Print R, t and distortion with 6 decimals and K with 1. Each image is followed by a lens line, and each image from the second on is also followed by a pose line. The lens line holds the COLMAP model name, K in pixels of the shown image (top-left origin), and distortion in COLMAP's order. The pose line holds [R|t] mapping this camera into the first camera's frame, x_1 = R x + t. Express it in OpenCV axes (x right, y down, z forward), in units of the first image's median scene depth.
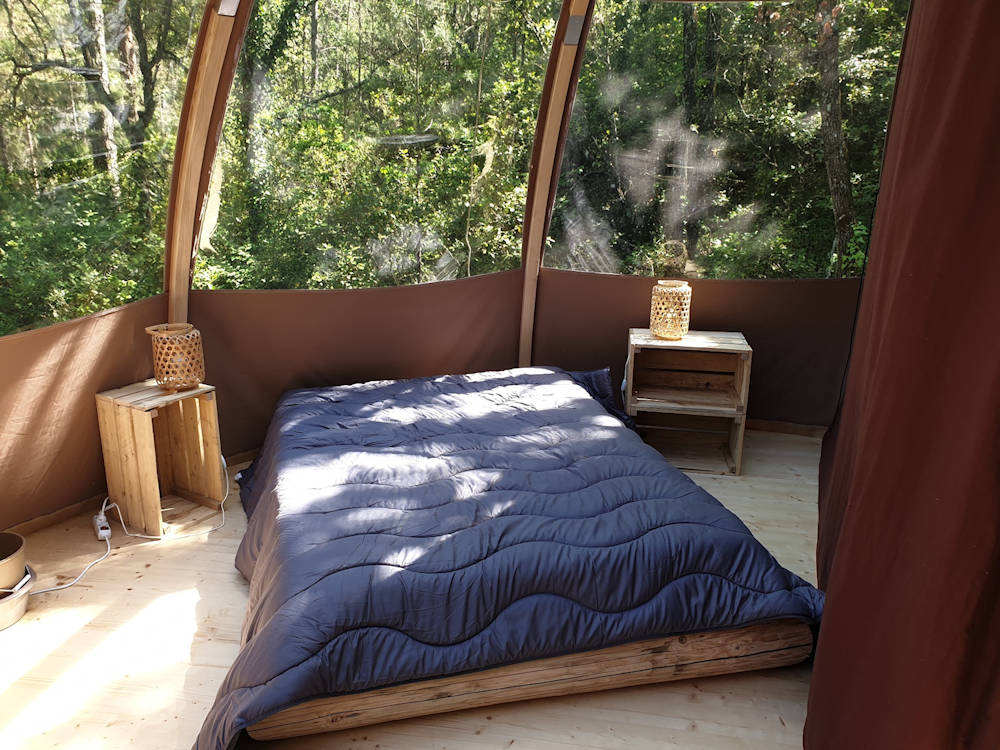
lens RADIAL K [[754.9, 0, 500.0], [0, 754.9, 375.0], [0, 0, 1]] dist [0.006198, -0.000094]
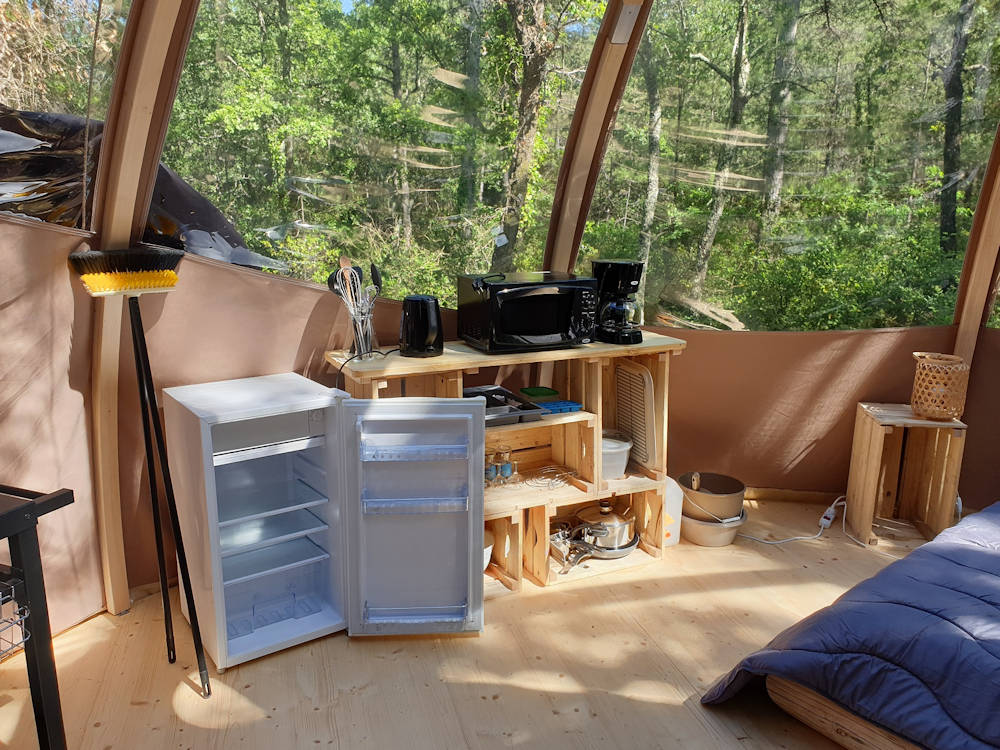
lens RADIAL K [[766.9, 0, 500.0], [0, 766.9, 375.0], [0, 0, 1]] dist [0.006269, 0.007335]
pose [[0.404117, 0.203282, -0.891833, 0.250524], [-0.253150, 0.961765, 0.104512, 0.002299], [0.878979, 0.183532, 0.440126, 0.034559]]
